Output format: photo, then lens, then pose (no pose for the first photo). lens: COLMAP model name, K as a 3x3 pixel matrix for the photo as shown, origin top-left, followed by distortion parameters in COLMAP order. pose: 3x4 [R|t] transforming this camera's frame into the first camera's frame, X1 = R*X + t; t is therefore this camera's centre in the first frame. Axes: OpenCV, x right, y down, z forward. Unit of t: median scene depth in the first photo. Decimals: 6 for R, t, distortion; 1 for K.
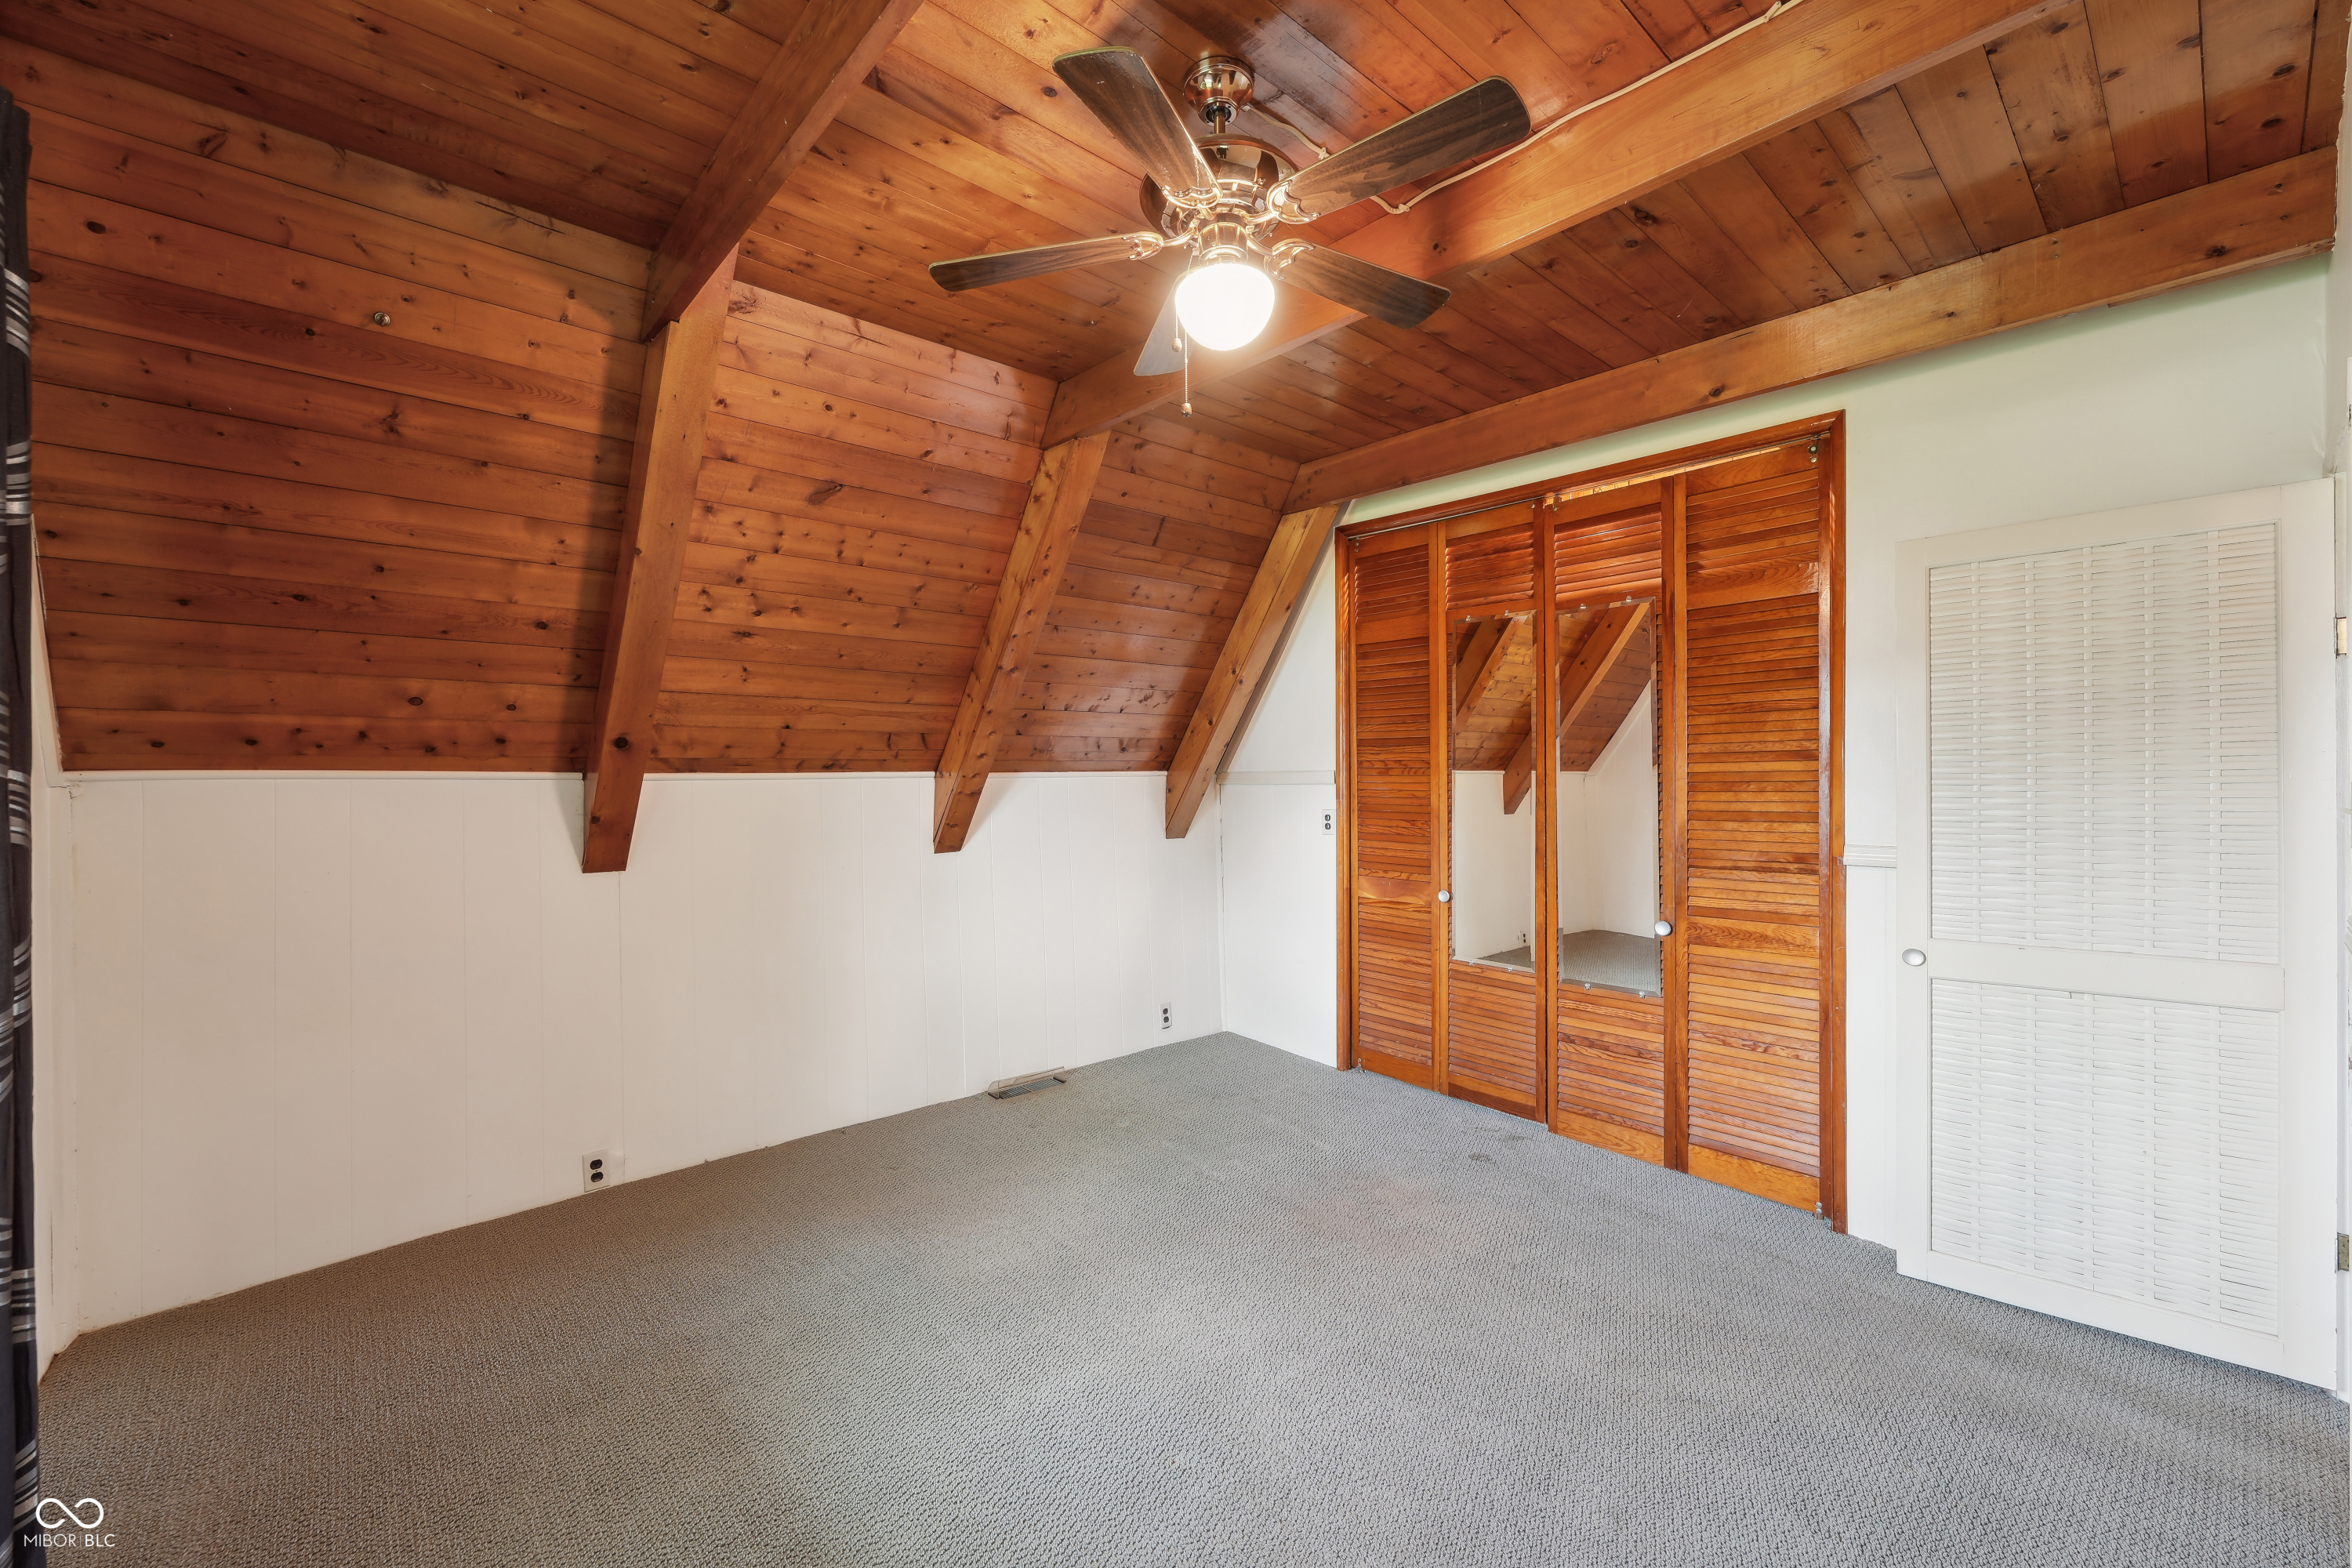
lens RADIAL K [[949.5, 0, 1166.6], [0, 949.5, 784.2], [0, 0, 1]] dist [0.000668, -0.000004]
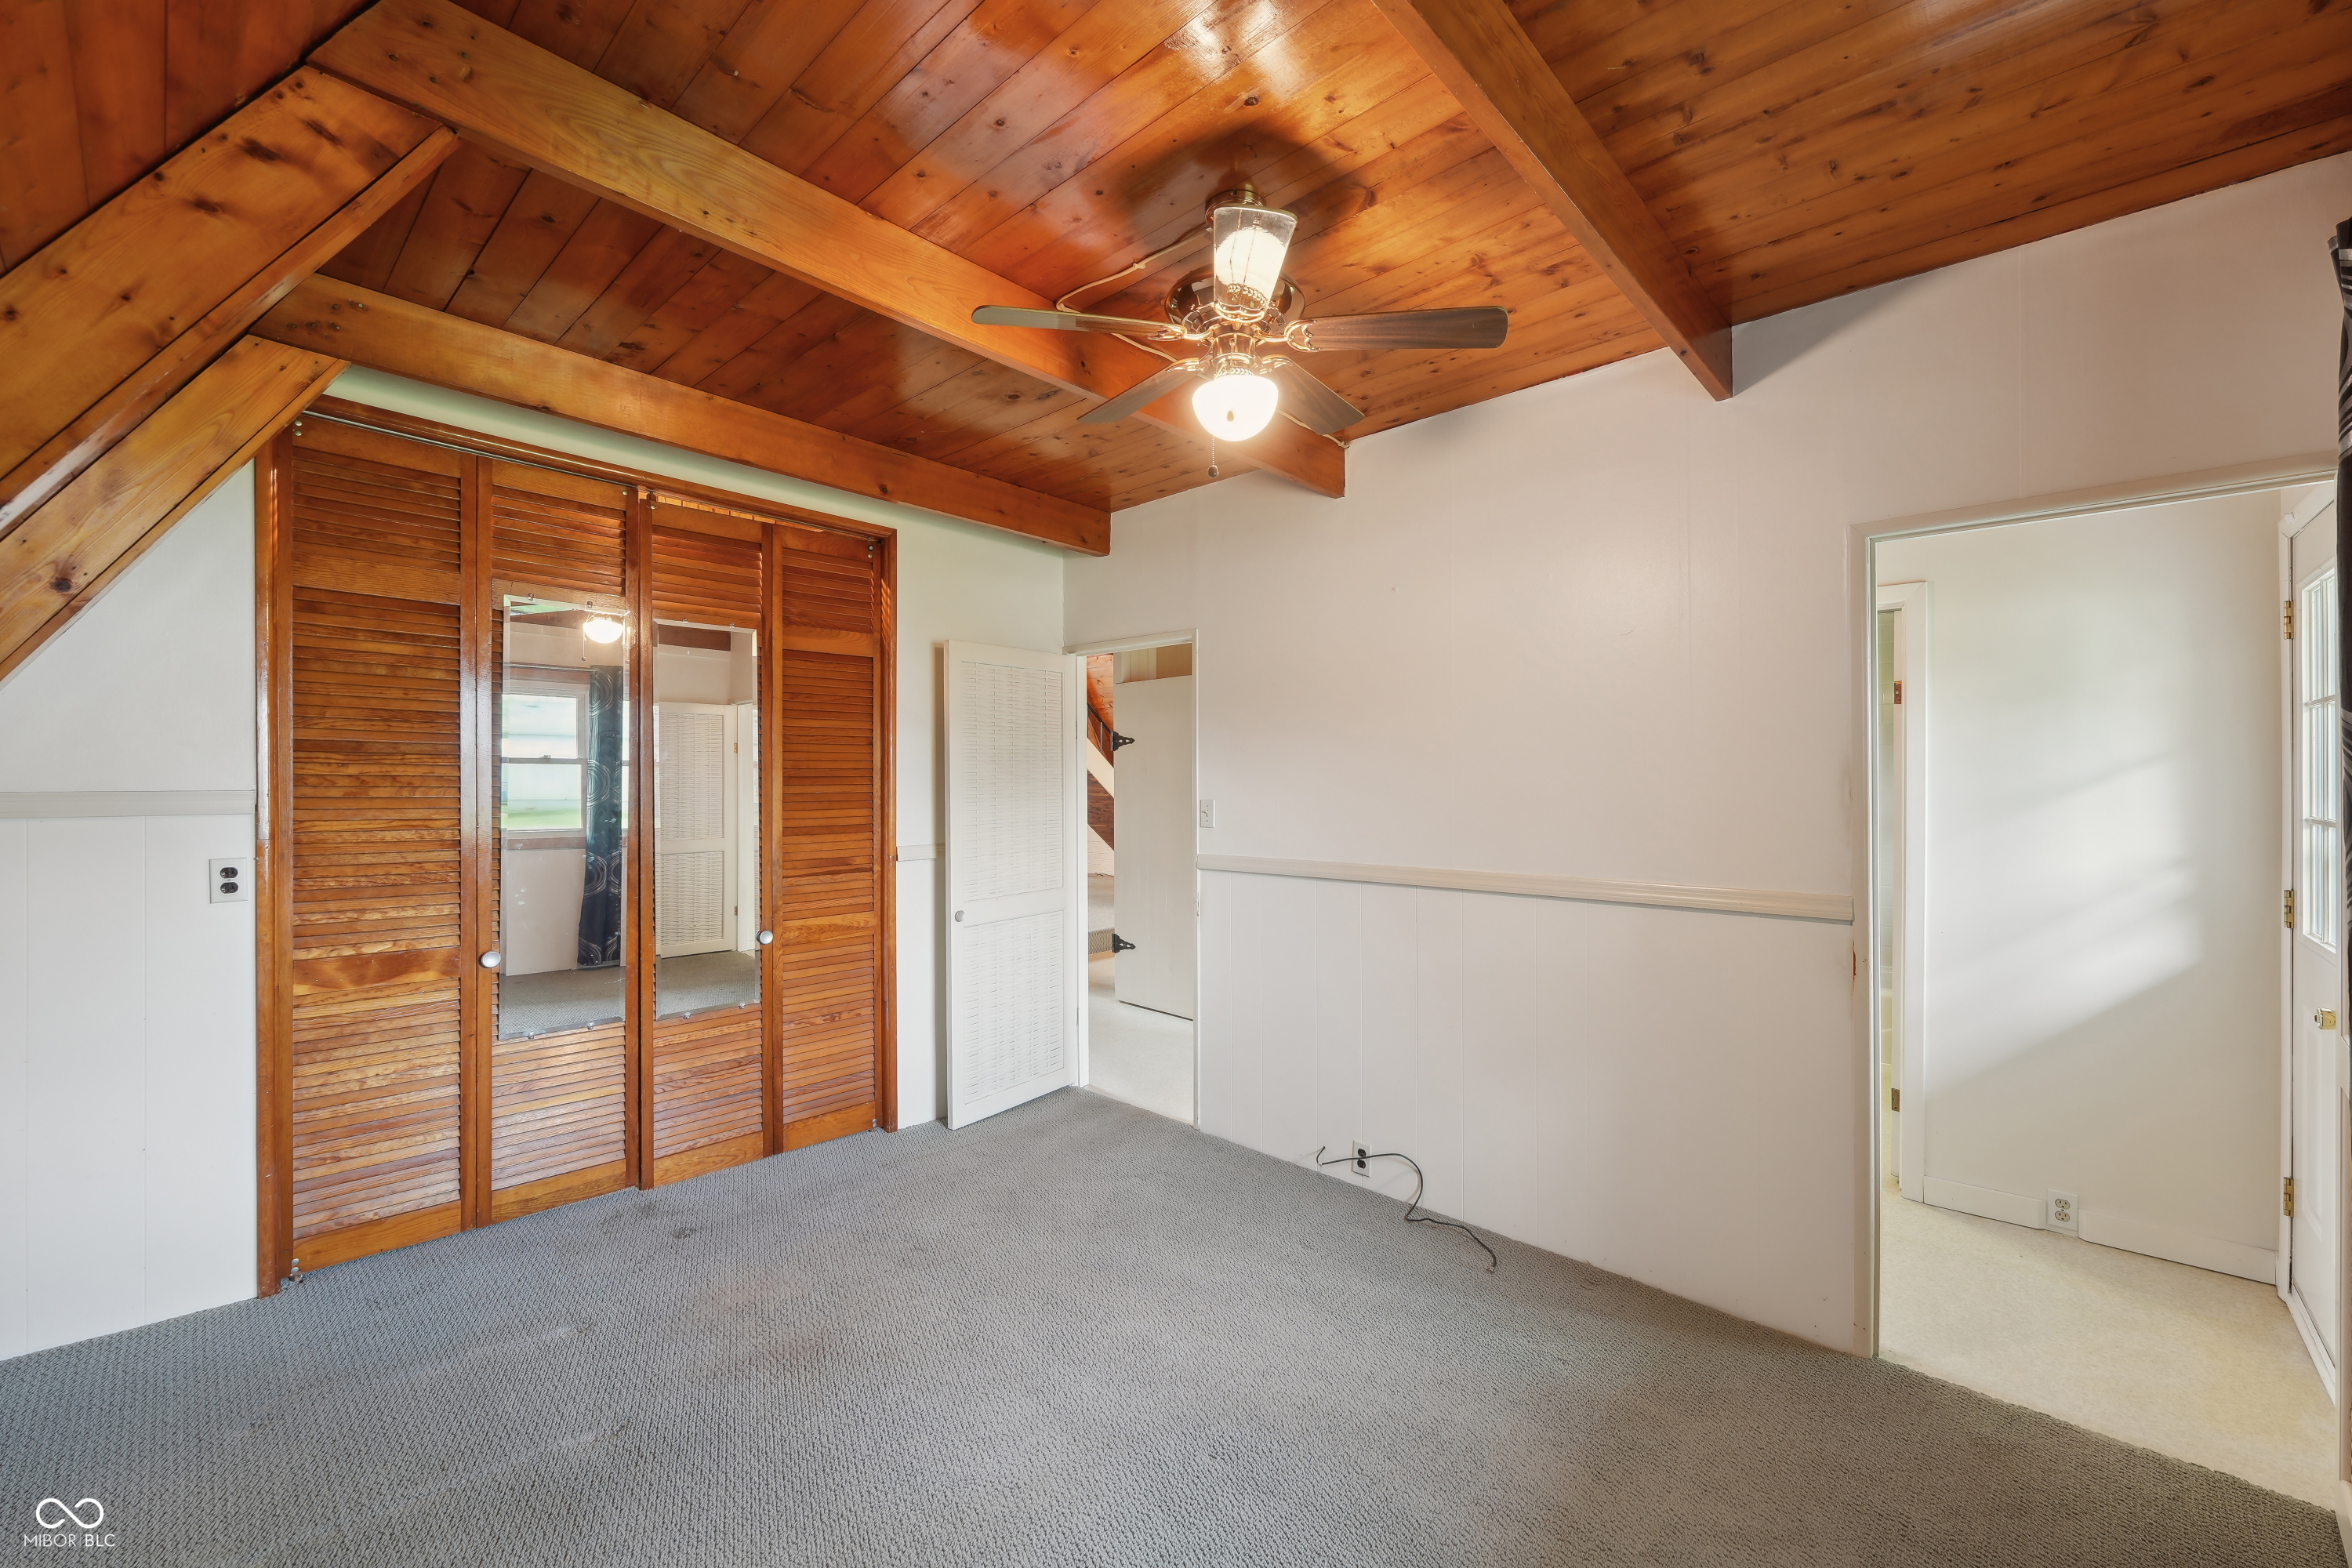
lens RADIAL K [[911.1, 0, 1176.0], [0, 911.1, 784.0], [0, 0, 1]] dist [-0.000136, -0.000036]
pose [[-0.080060, 0.004011, 0.996782, -0.578144], [0.005510, 0.999978, -0.003582, -0.018200], [-0.996775, 0.005205, -0.080081, 0.640848]]
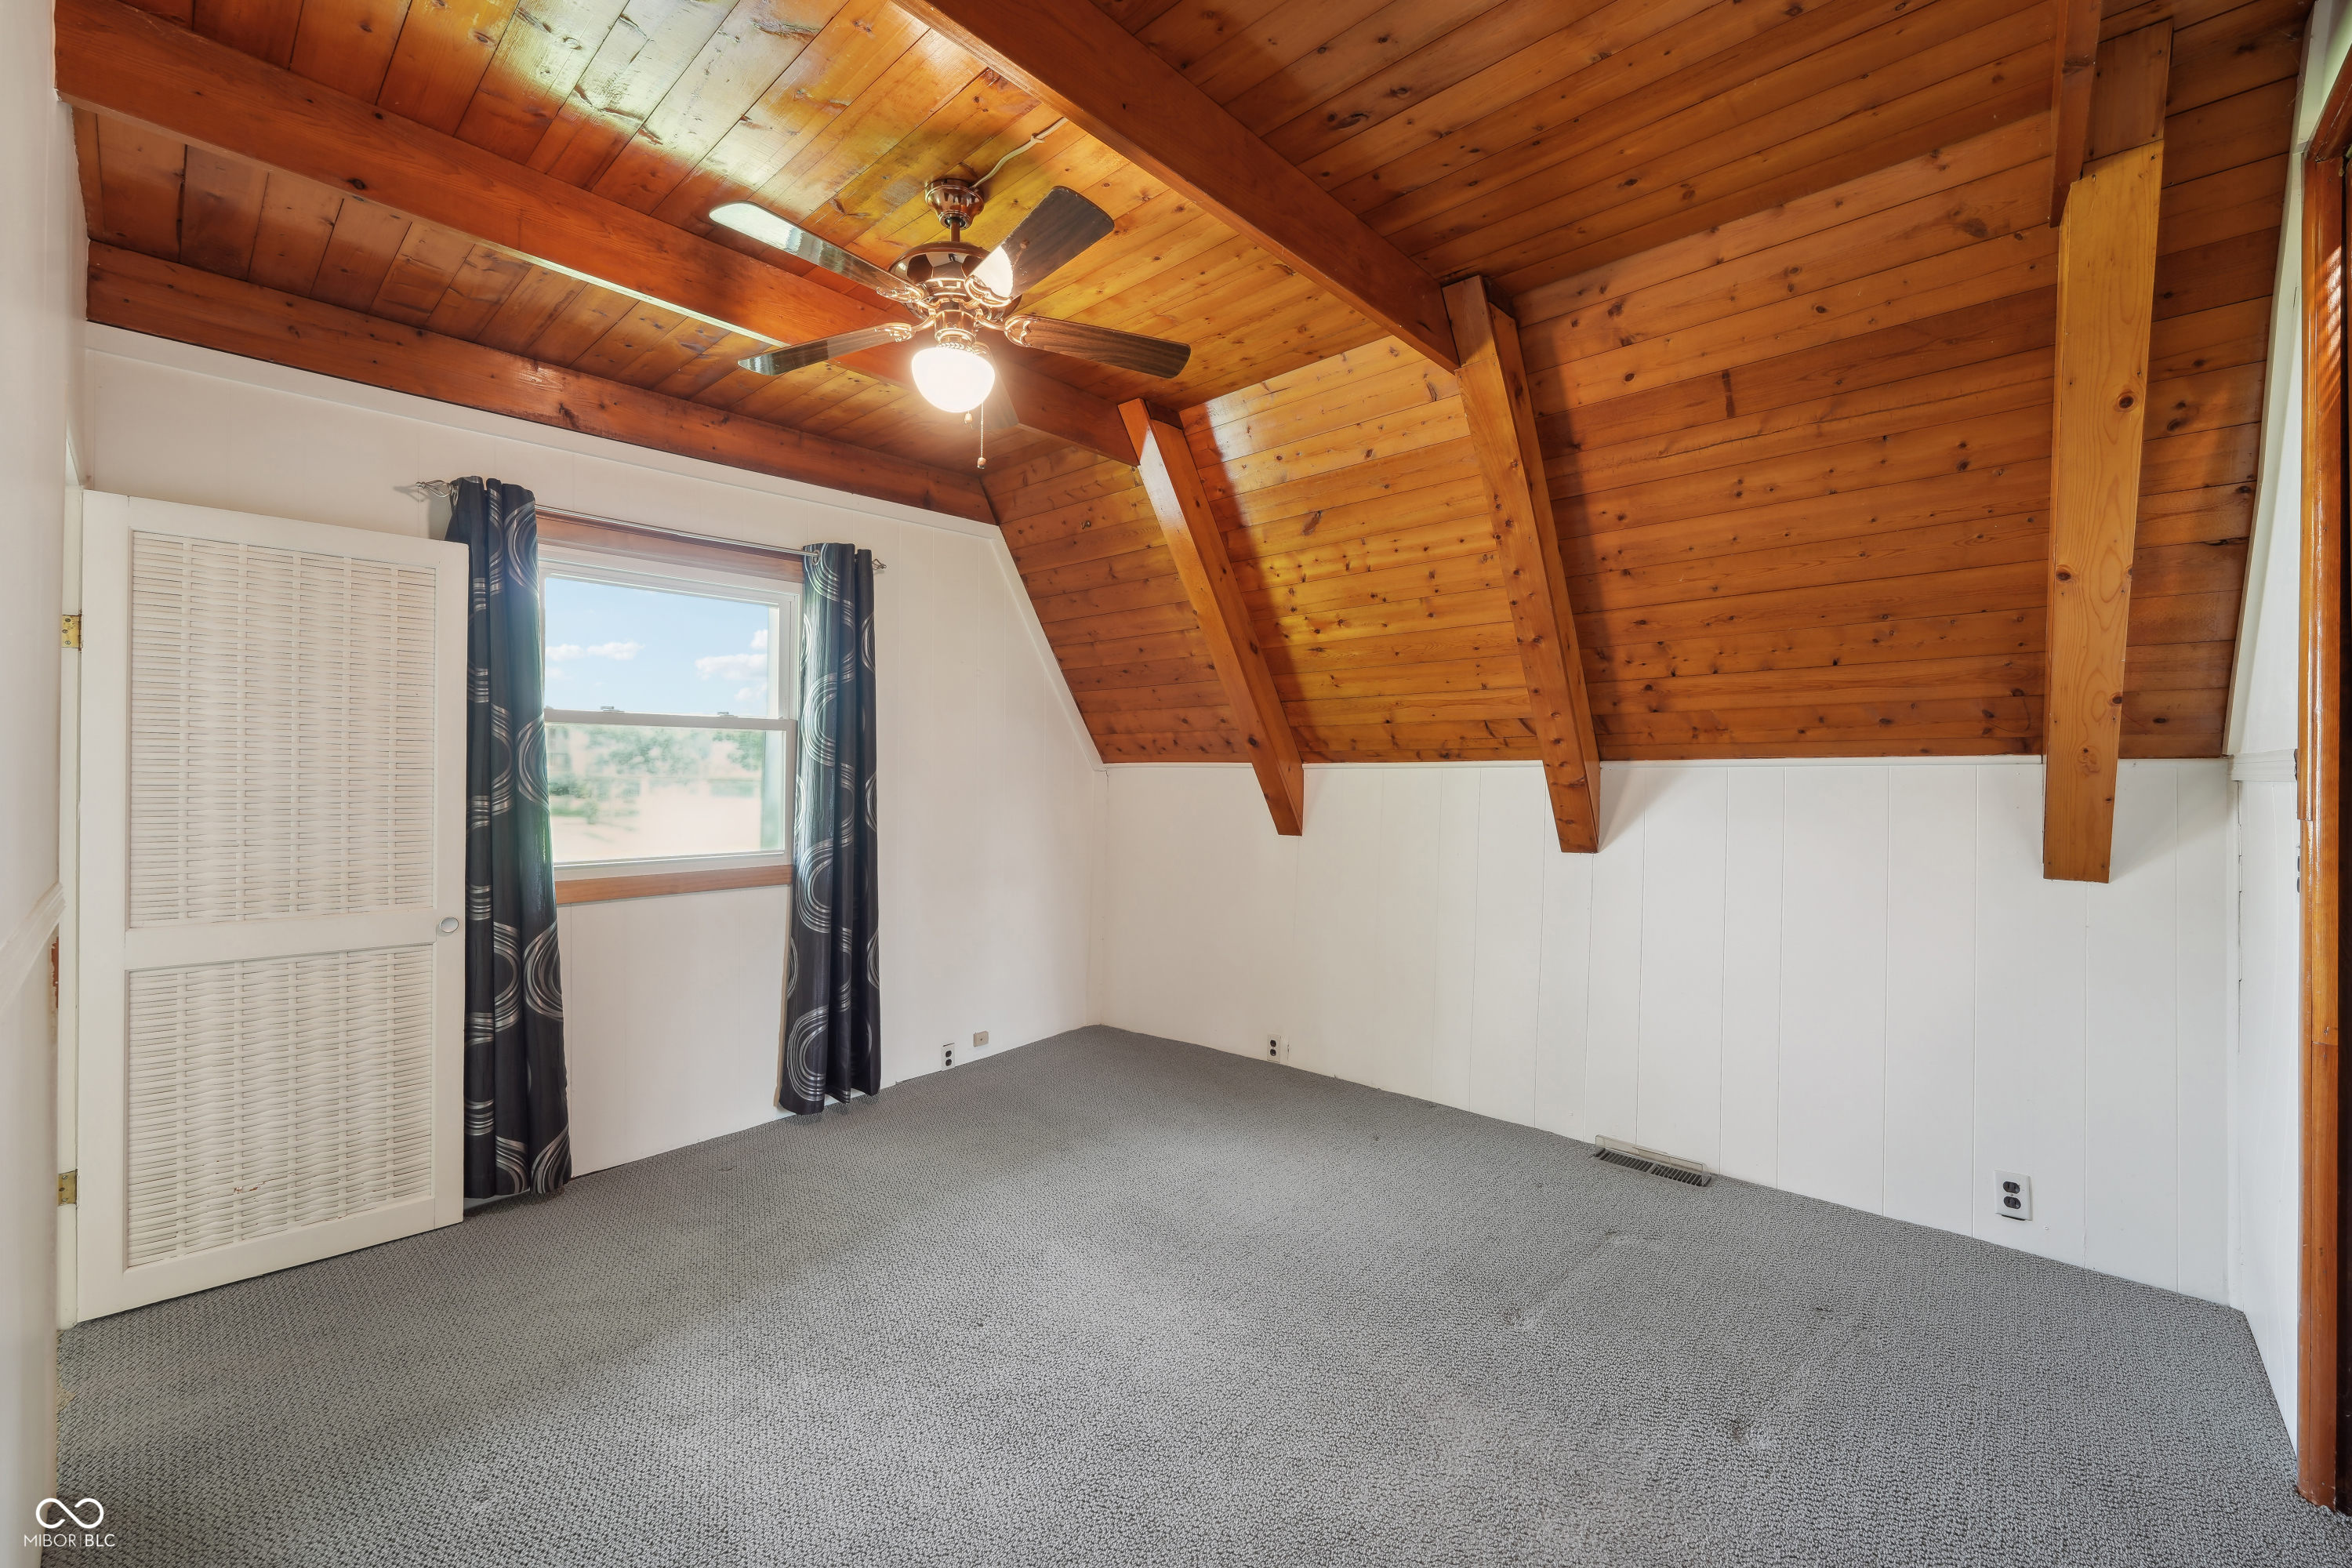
lens RADIAL K [[954.8, 0, 1176.5], [0, 954.8, 763.4], [0, 0, 1]] dist [-0.000603, -0.000059]
pose [[0.107663, -0.001477, -0.994186, 0.685029], [-0.005149, 0.999985, -0.002043, -0.007190], [0.994174, 0.005339, 0.107654, 0.618288]]
